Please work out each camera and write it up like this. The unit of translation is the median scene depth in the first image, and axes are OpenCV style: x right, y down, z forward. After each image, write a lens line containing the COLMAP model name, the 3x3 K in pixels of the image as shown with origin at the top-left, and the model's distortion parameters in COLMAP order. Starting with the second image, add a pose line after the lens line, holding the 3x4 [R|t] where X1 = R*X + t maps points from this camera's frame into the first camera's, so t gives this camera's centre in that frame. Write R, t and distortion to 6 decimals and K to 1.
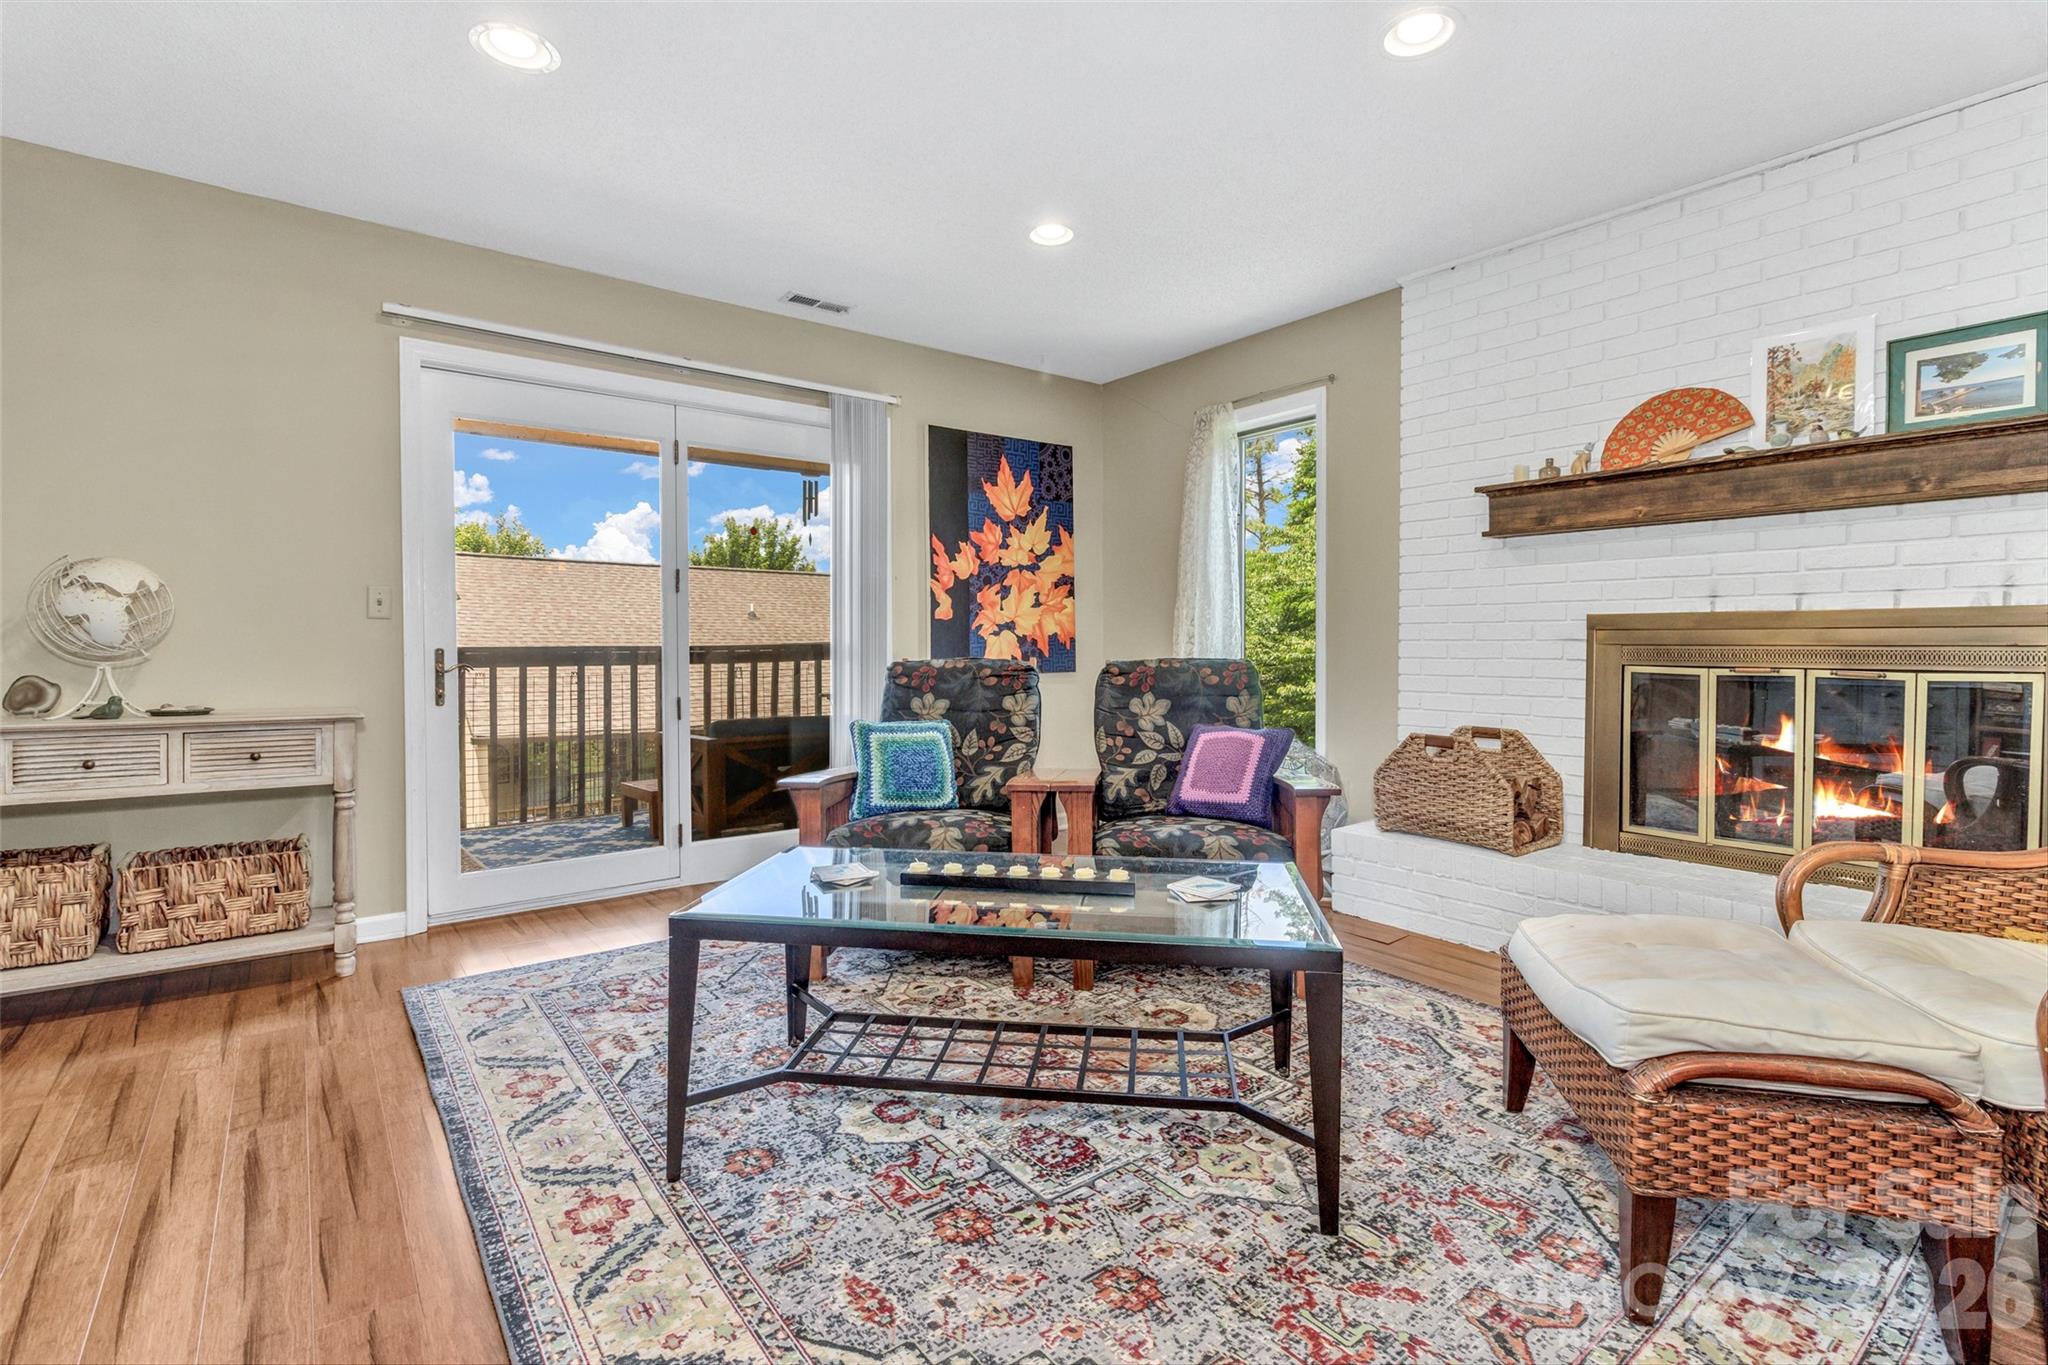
lens RADIAL K [[942.2, 0, 1027.6], [0, 942.2, 660.1], [0, 0, 1]] dist [-0.000664, 0.000801]
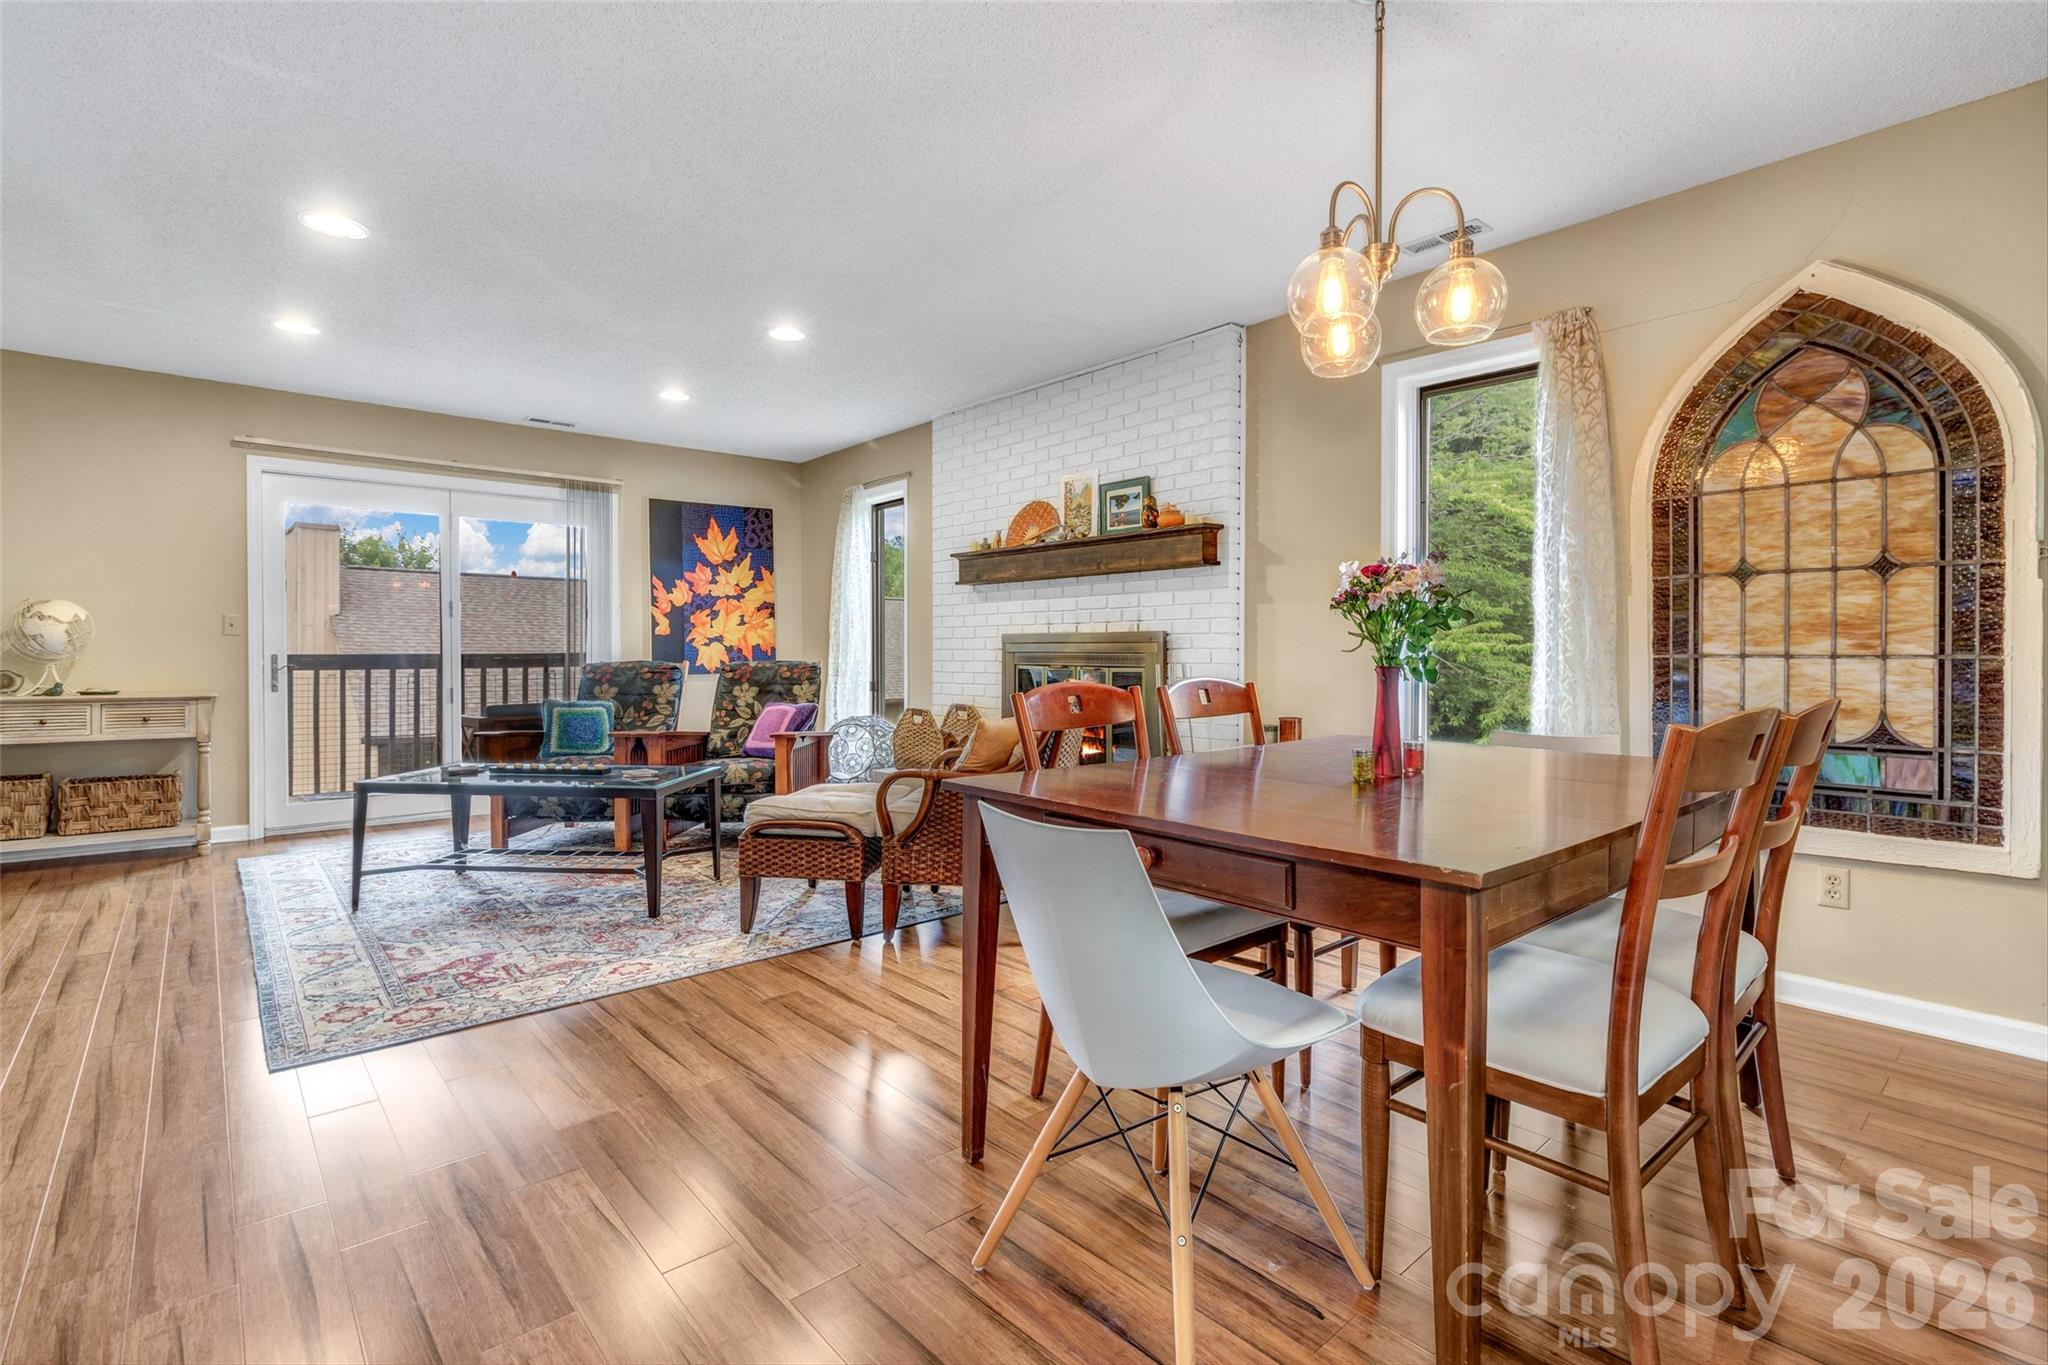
lens RADIAL K [[941.6, 0, 1030.0], [0, 941.6, 660.4], [0, 0, 1]] dist [0.000589, 0.000185]
pose [[0.998191, -0.000541, 0.060121, 0.513463], [0.001031, 0.999966, -0.008132, 0.010618], [-0.060115, 0.008179, 0.998158, -0.607746]]
